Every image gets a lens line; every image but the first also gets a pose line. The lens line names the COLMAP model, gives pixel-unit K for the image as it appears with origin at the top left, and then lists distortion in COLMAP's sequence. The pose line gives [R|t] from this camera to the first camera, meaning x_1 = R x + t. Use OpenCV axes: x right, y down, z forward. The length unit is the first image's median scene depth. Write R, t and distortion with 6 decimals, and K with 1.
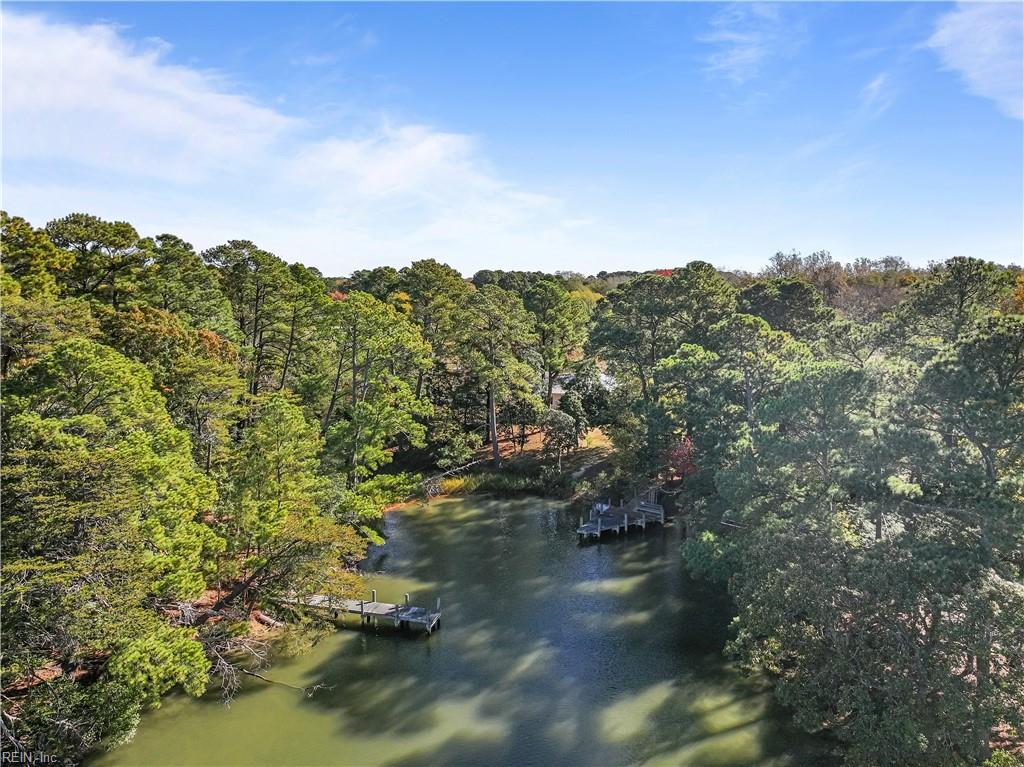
lens RADIAL K [[715.4, 0, 512.0], [0, 715.4, 383.5], [0, 0, 1]] dist [-0.002802, -0.000767]
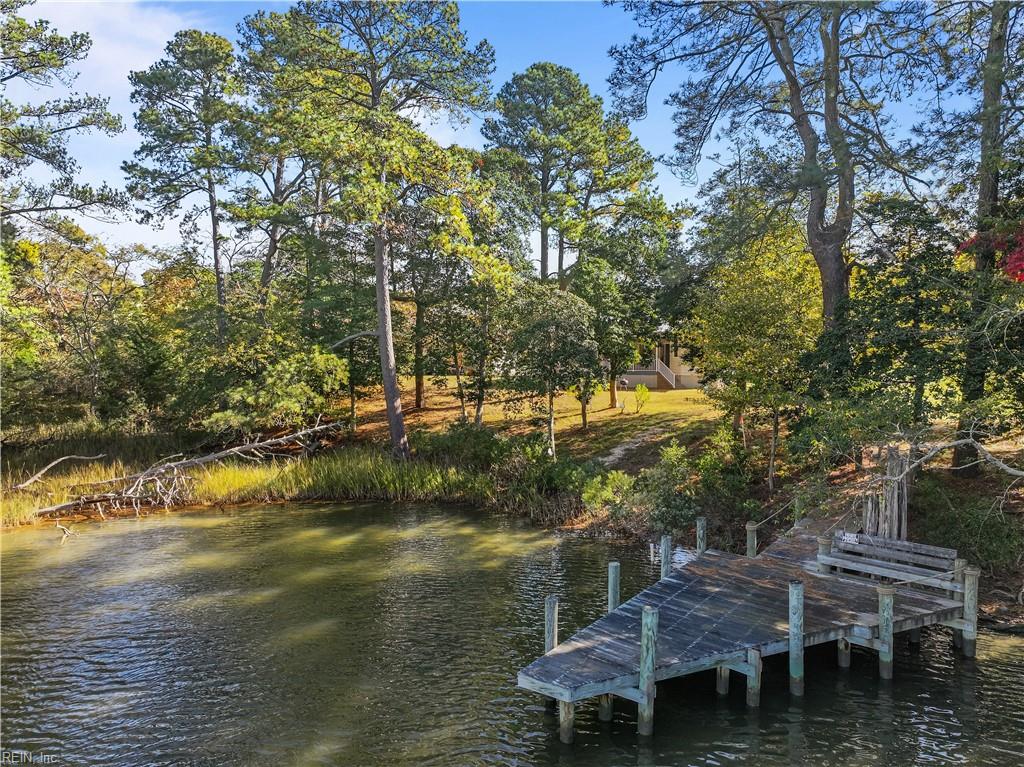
lens RADIAL K [[715.4, 0, 512.0], [0, 715.4, 383.5], [0, 0, 1]] dist [-0.002802, -0.000767]
pose [[0.994709, 0.001175, -0.102723, 0.089696], [-0.009463, 0.996731, -0.080238, 0.124712], [0.102293, 0.080785, 0.991469, 0.688625]]
